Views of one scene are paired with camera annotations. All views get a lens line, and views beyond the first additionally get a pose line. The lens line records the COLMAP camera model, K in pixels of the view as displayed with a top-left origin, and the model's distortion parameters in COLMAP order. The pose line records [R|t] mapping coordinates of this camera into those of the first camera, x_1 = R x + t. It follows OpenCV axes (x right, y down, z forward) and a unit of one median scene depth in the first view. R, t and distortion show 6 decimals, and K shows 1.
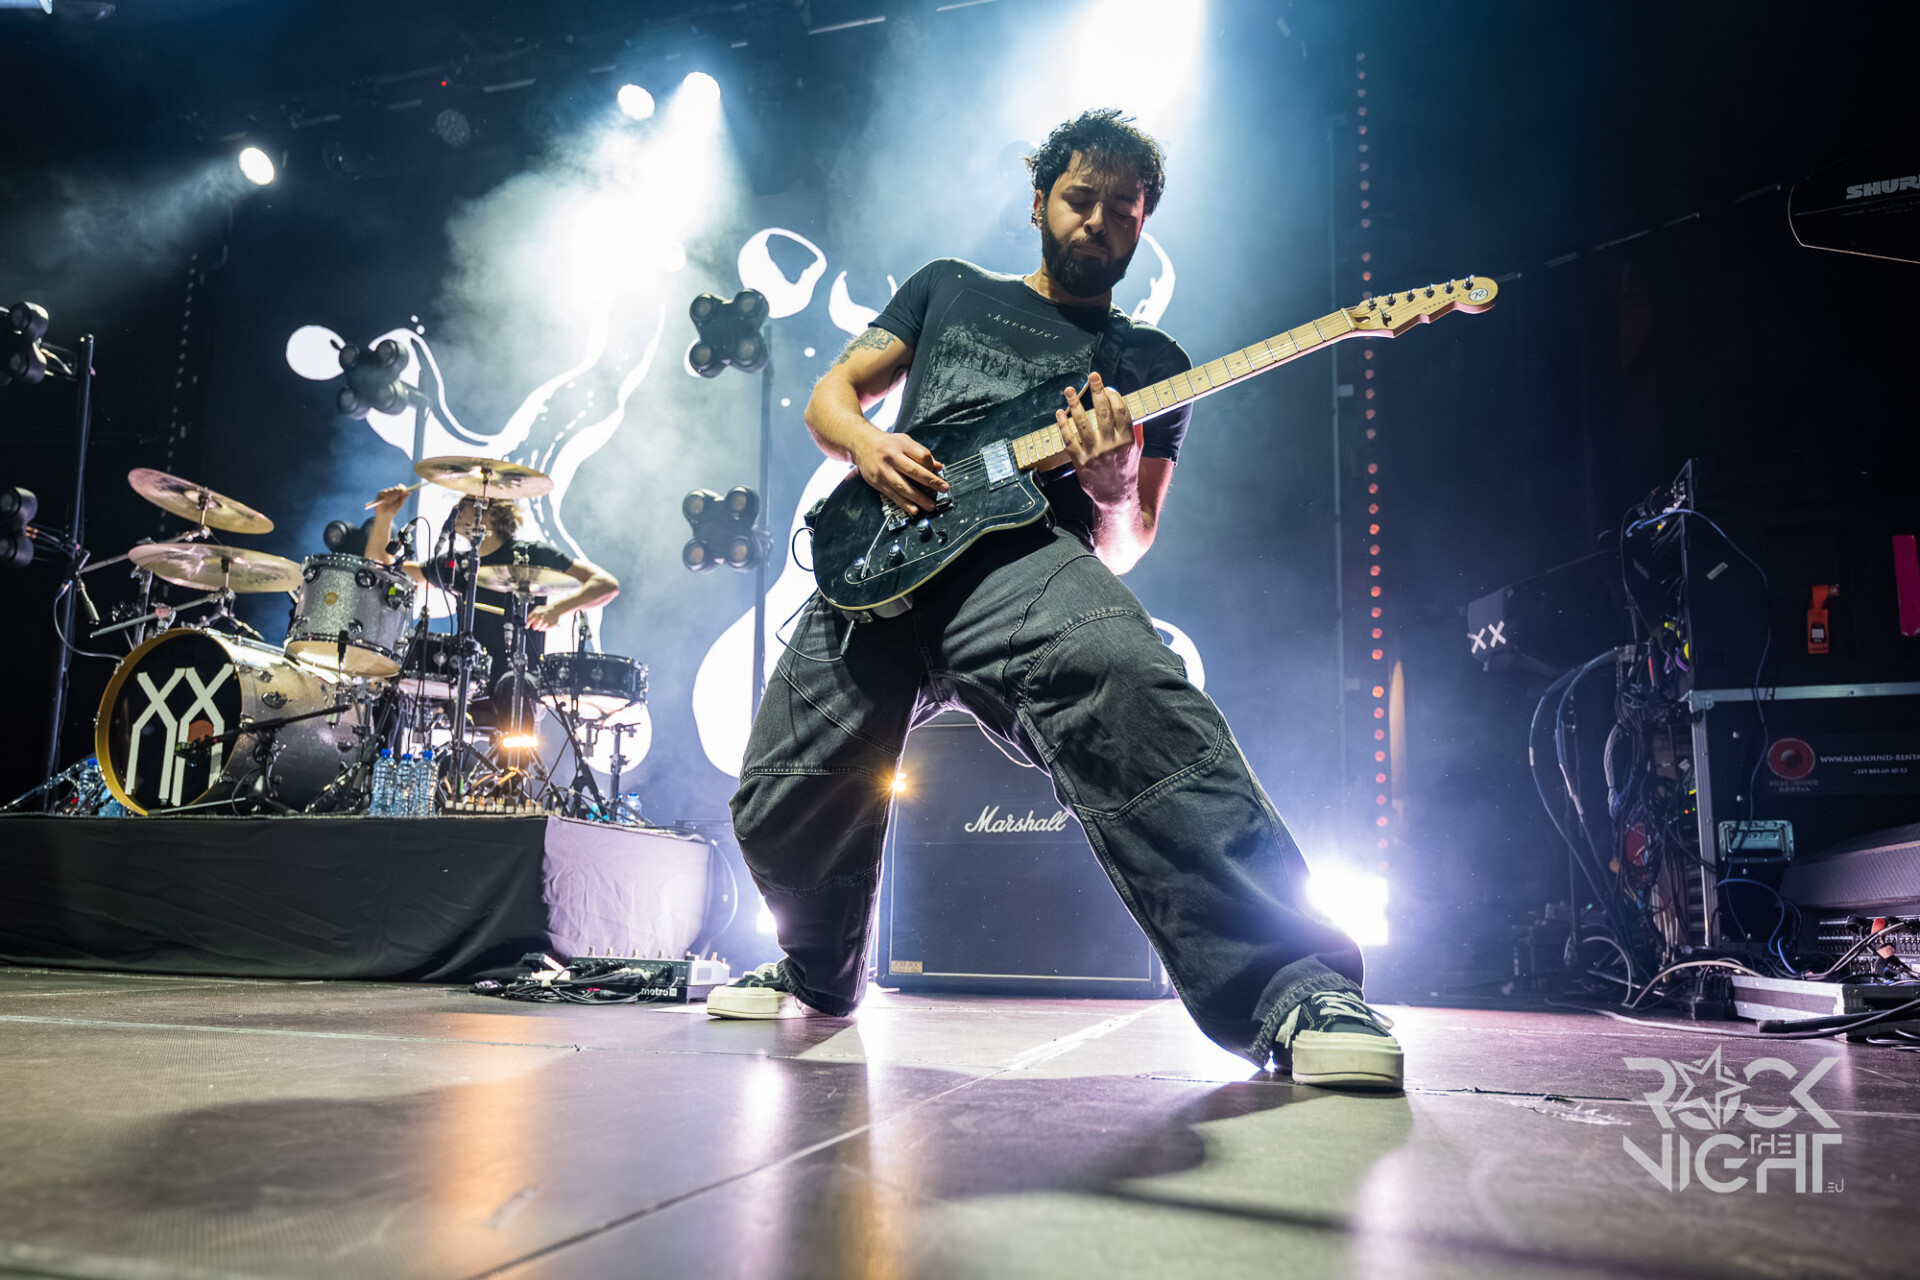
lens RADIAL K [[1224.1, 0, 950.3], [0, 1224.1, 765.7], [0, 0, 1]] dist [0.000446, -0.000364]
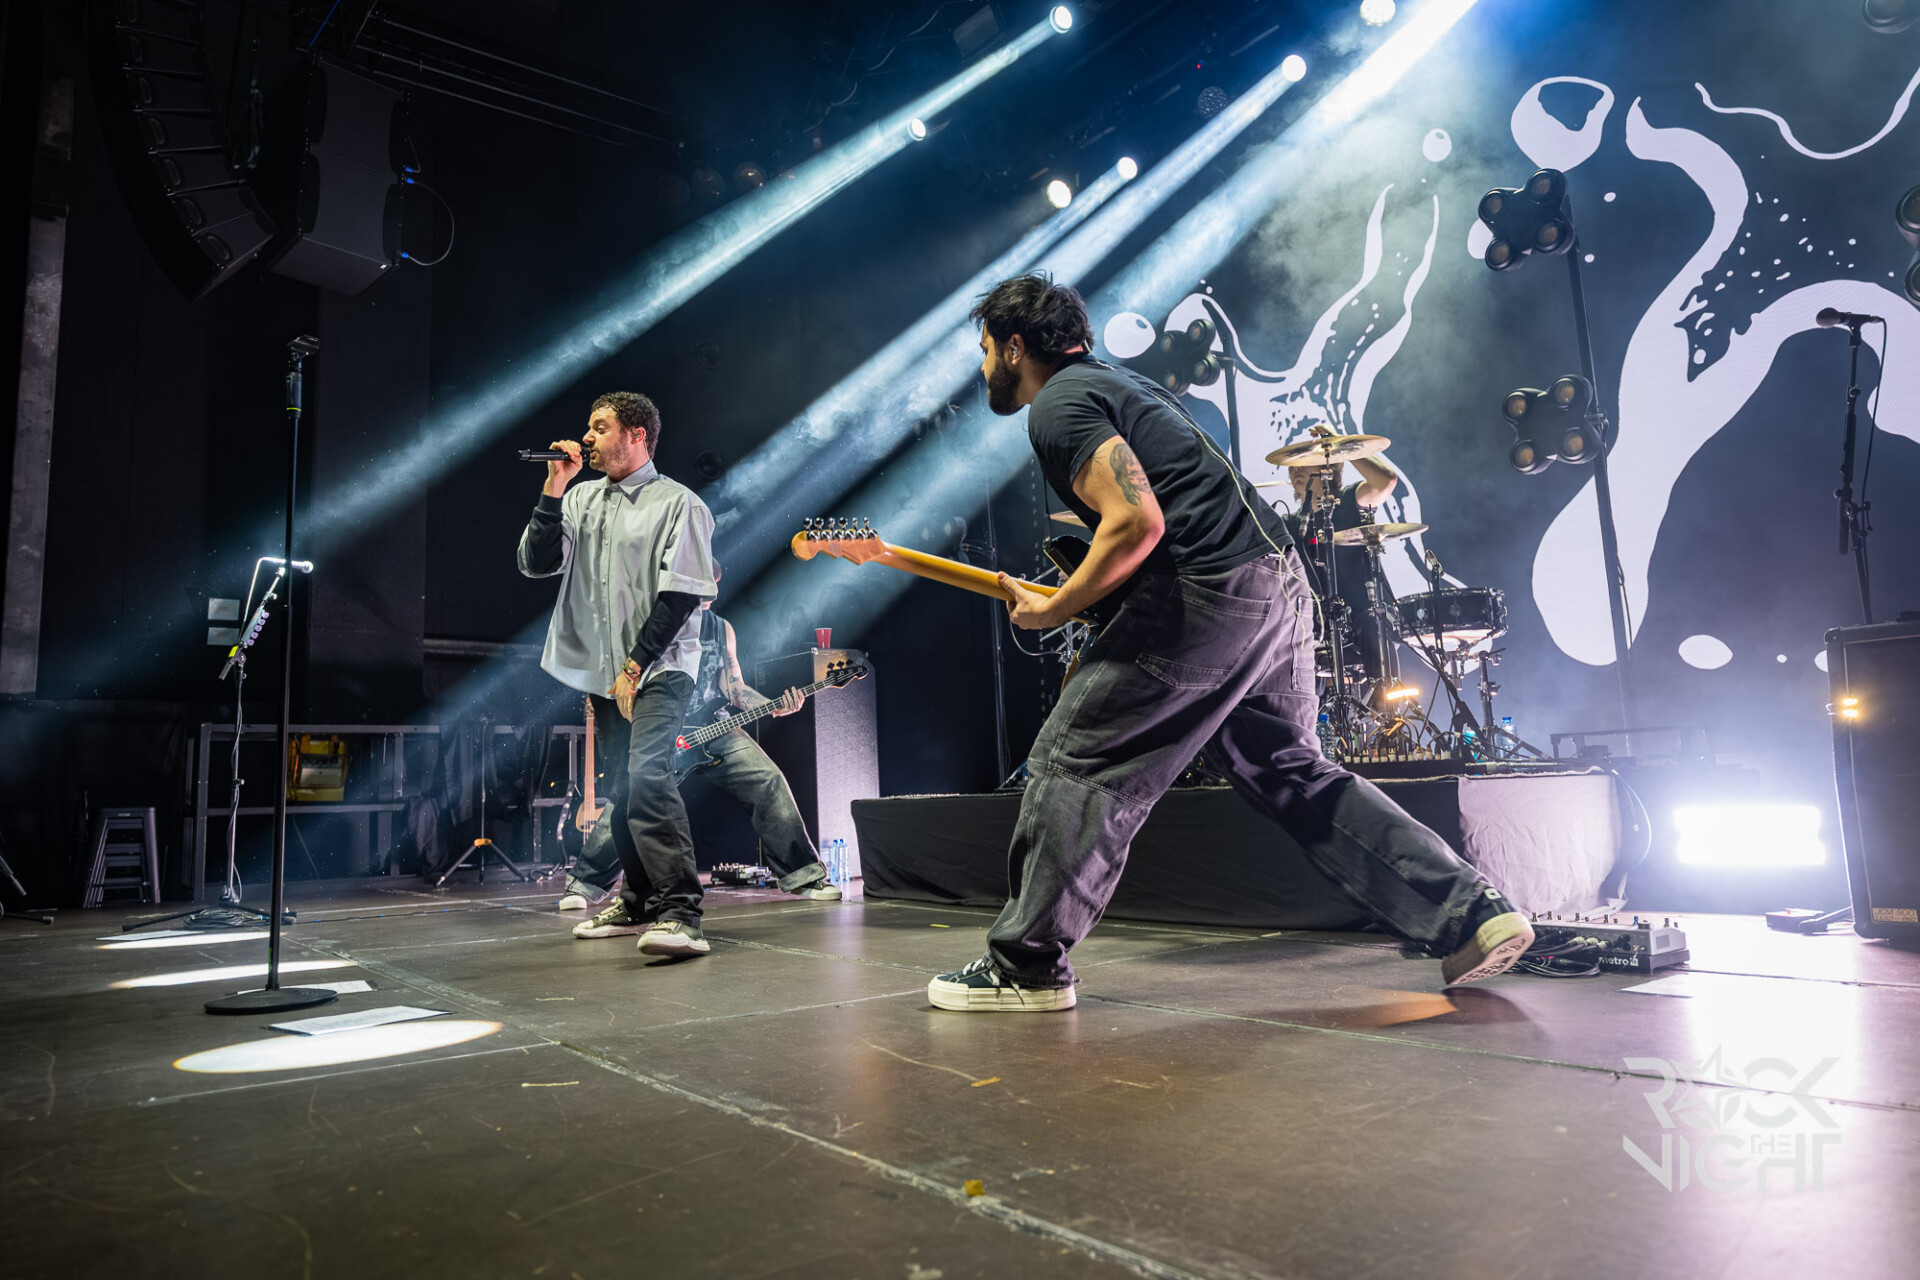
lens RADIAL K [[1232.4, 0, 962.5], [0, 1232.4, 633.4], [0, 0, 1]] dist [0.000046, 0.004226]
pose [[0.808178, -0.132995, -0.573726, -0.036783], [0.137871, 0.989823, -0.035239, -0.087829], [0.572574, -0.050620, 0.818289, -0.101405]]
